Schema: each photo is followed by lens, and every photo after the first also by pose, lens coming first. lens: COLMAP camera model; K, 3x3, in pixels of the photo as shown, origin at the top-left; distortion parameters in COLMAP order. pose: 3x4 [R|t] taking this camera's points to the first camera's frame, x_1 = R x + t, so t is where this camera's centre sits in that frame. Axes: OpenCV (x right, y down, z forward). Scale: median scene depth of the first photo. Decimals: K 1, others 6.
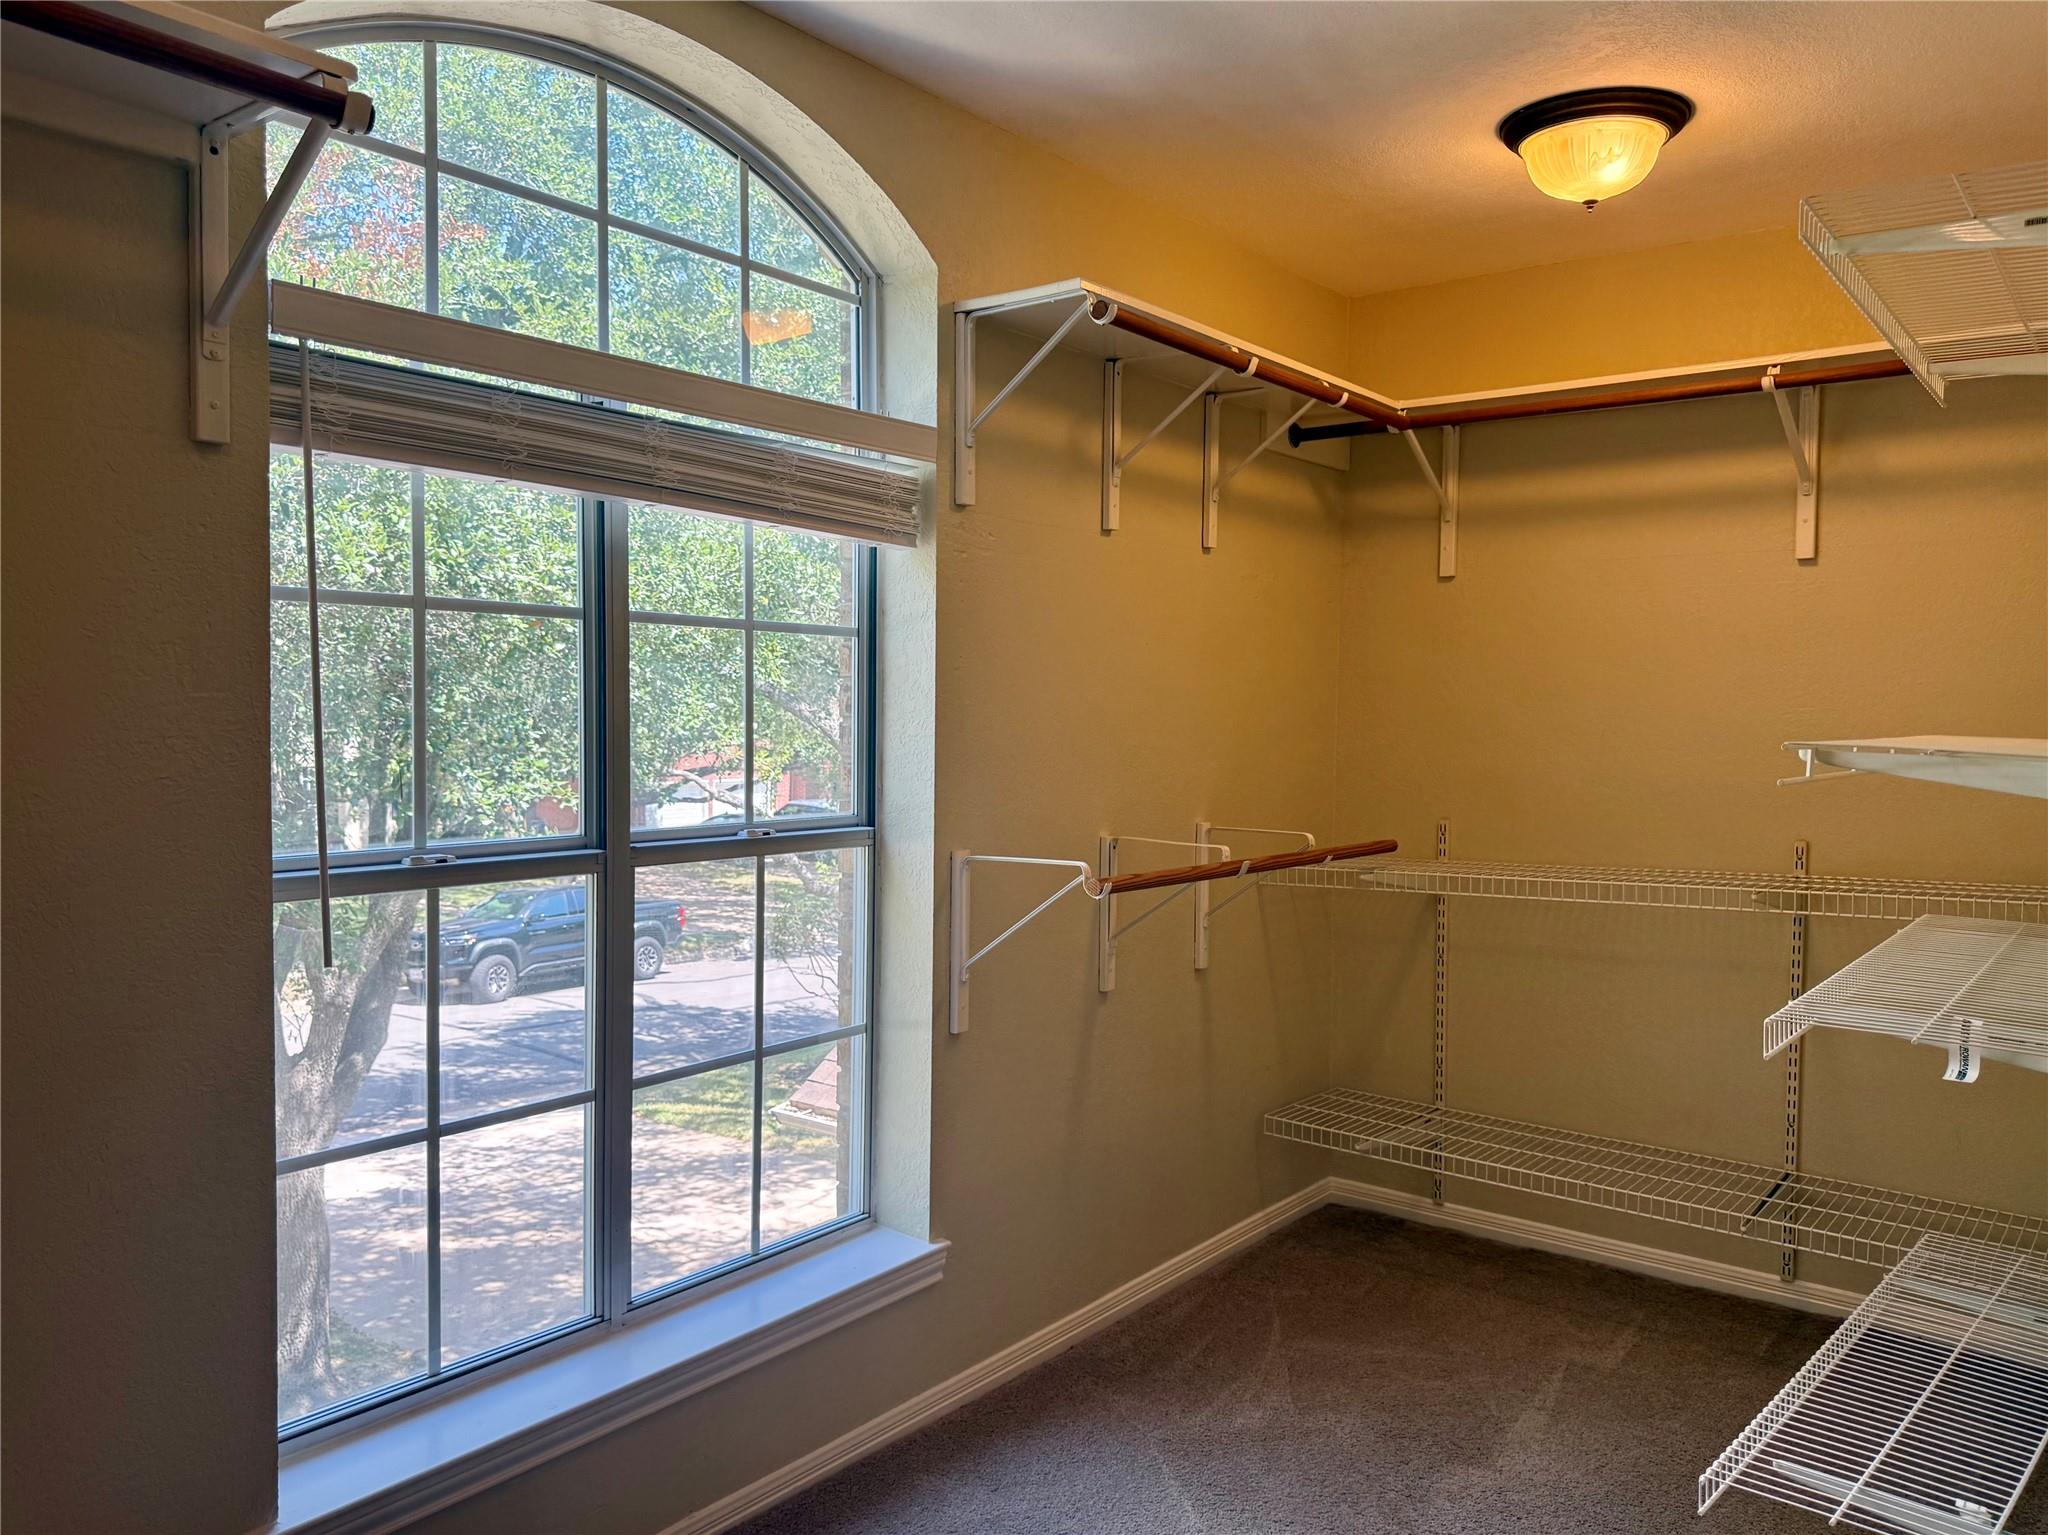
lens RADIAL K [[1507.7, 0, 1037.3], [0, 1507.7, 772.2], [0, 0, 1]] dist [0.092637, -0.107260]
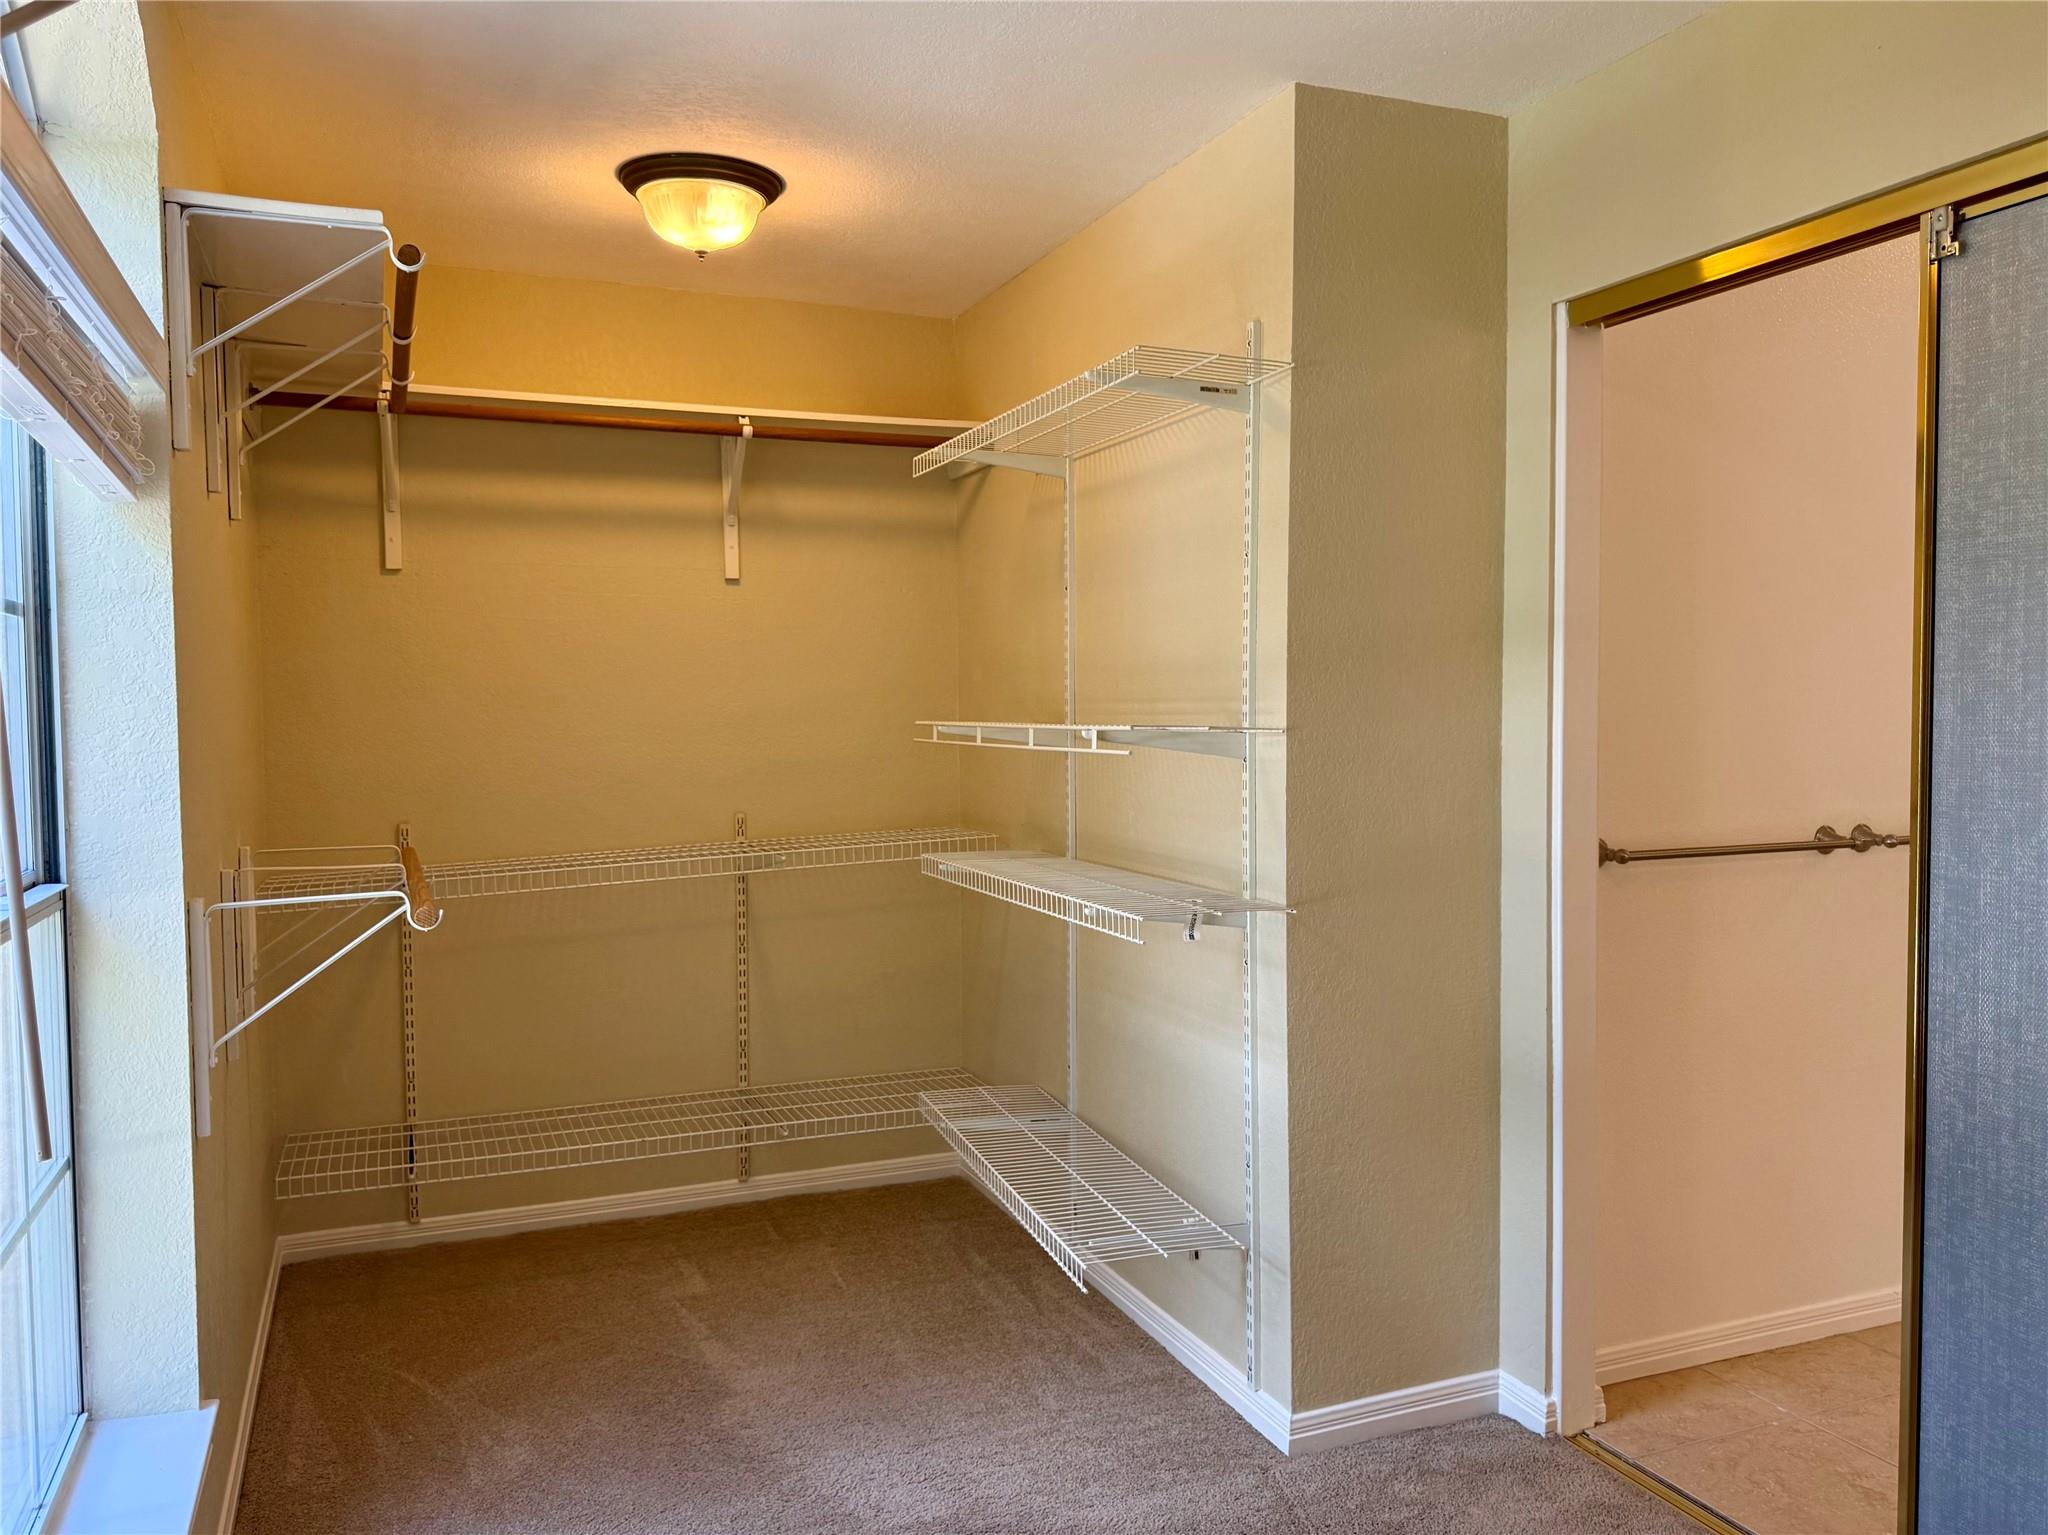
lens RADIAL K [[1507.7, 0, 1039.2], [0, 1507.7, 768.4], [0, 0, 1]] dist [0.092637, -0.107260]
pose [[0.530478, -0.049901, 0.846229, -0.402447], [0.050384, 0.998357, 0.027287, -0.011196], [-0.846200, 0.028161, 0.532121, 0.176583]]
